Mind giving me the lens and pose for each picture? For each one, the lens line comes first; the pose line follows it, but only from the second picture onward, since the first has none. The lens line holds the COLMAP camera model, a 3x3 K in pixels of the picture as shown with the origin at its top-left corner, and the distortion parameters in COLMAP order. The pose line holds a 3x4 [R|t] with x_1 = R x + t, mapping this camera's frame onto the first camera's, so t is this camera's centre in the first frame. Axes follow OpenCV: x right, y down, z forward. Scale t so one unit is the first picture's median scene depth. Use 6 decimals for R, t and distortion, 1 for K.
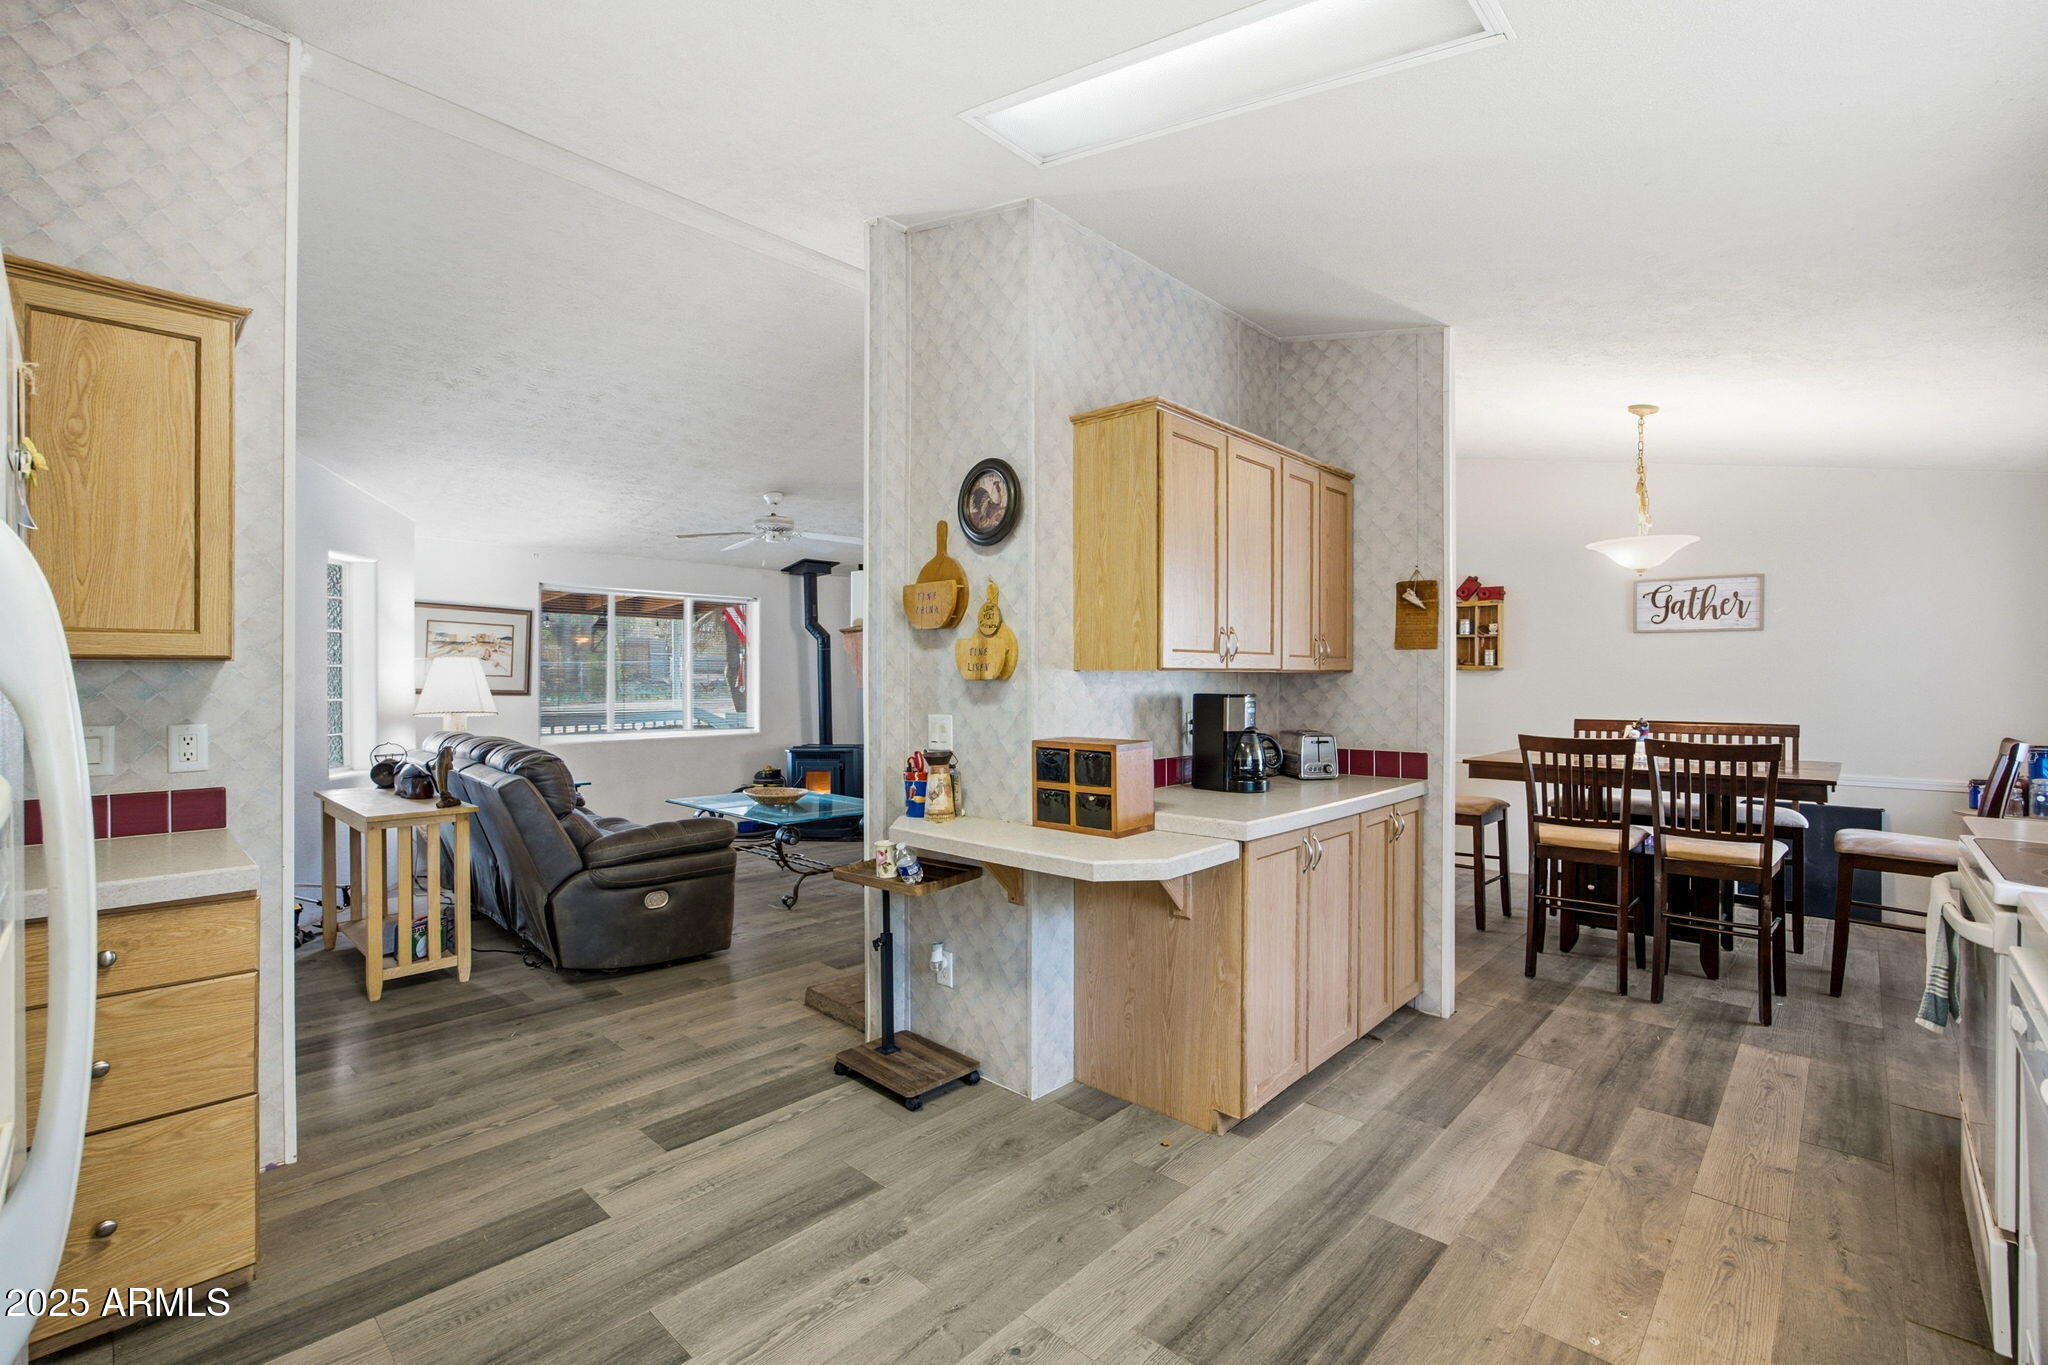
lens RADIAL K [[891.4, 0, 1012.6], [0, 891.4, 682.9], [0, 0, 1]] dist [-0.004627, -0.000096]
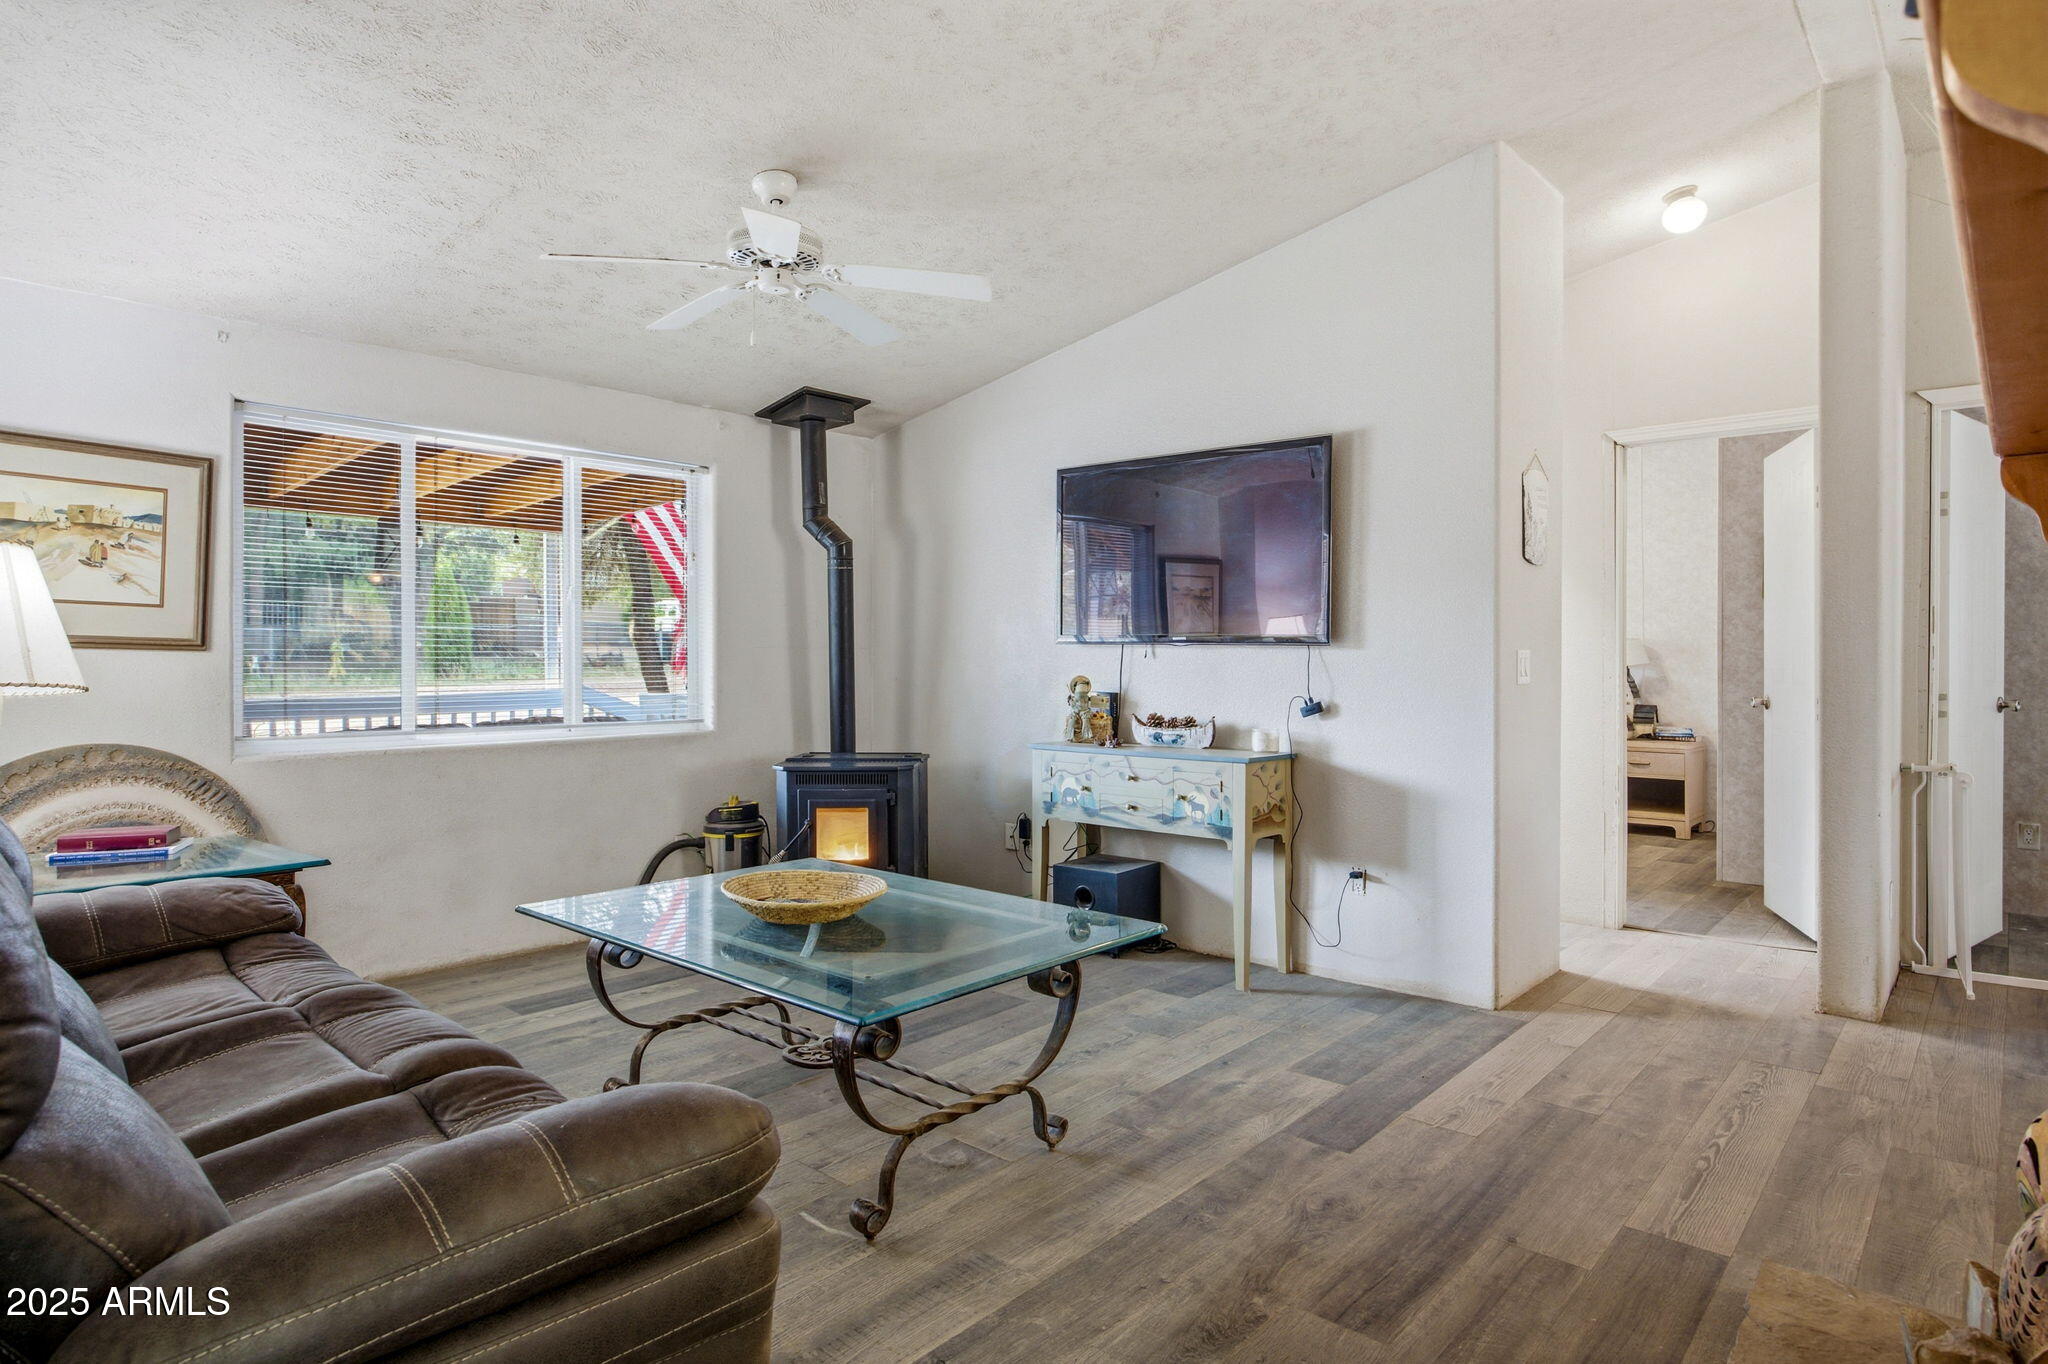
lens RADIAL K [[1110.0, 0, 1036.9], [0, 1110.0, 669.3], [0, 0, 1]] dist [-0.004190, -0.000482]
pose [[0.998786, -0.000396, 0.049251, -0.142675], [0.000059, 0.999977, 0.006839, 0.017867], [-0.049252, -0.006828, 0.998763, 0.387941]]
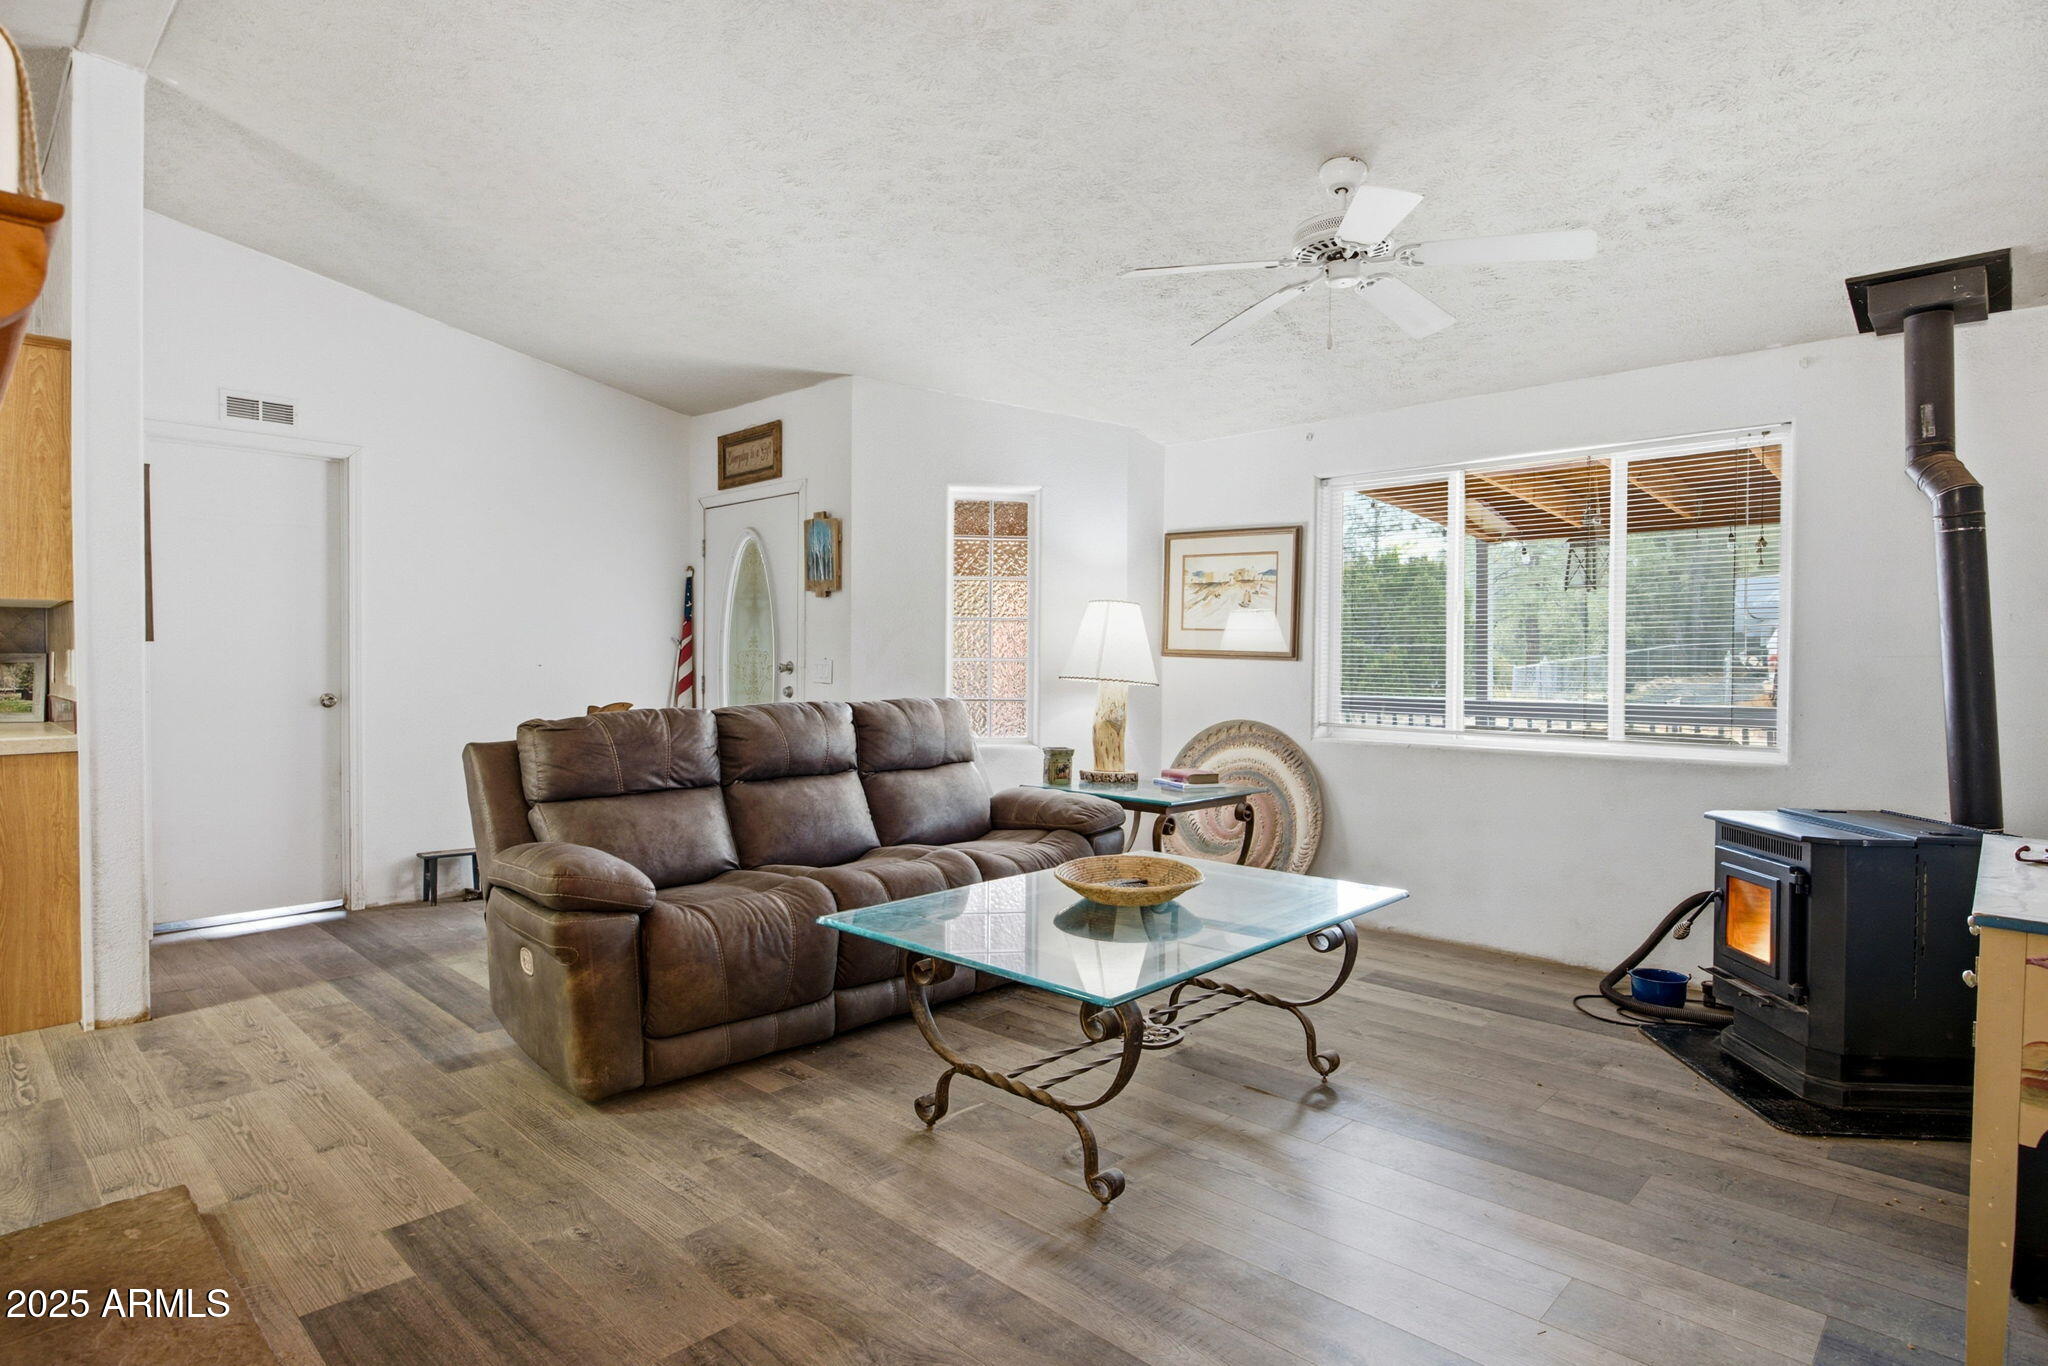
lens RADIAL K [[1063.4, 0, 1031.5], [0, 1063.4, 679.9], [0, 0, 1]] dist [-0.014810, -0.000562]
pose [[0.030510, 0.017082, -0.999388, 0.187330], [-0.012385, 0.999784, 0.016711, 0.015991], [0.999458, 0.011867, 0.030715, 0.711853]]
